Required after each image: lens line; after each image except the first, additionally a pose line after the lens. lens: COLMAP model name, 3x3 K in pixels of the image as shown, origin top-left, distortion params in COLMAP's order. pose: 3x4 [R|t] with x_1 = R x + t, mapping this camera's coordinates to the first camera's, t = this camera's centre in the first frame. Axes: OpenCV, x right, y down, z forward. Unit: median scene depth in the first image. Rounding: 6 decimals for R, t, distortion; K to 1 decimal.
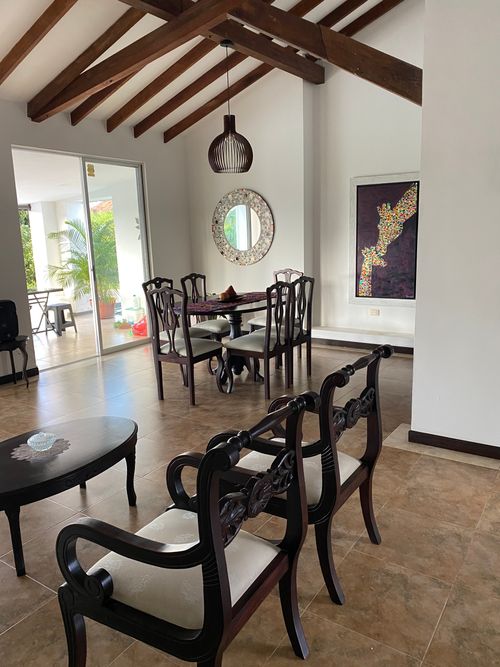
lens RADIAL K [[510.5, 0, 250.0], [0, 510.5, 333.5], [0, 0, 1]] dist [0.001773, 0.005639]
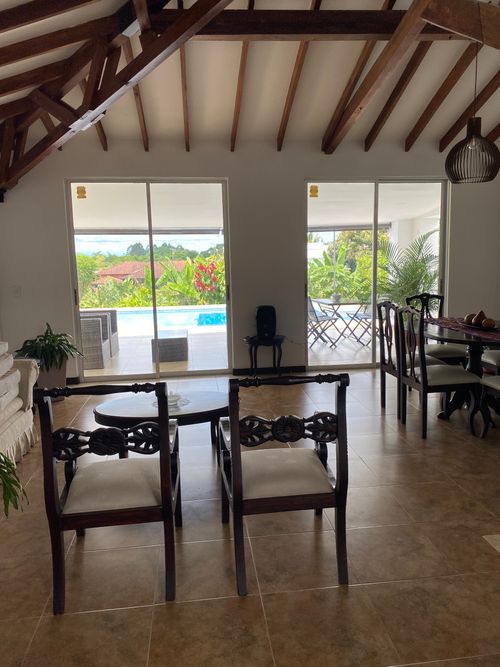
lens RADIAL K [[516.9, 0, 268.9], [0, 516.9, 329.8], [0, 0, 1]] dist [-0.007209, -0.004867]
pose [[0.647163, 0.117875, -0.753184, 0.421583], [-0.145020, 0.988969, 0.030169, -0.039702], [0.748431, 0.089703, 0.657118, 0.175966]]
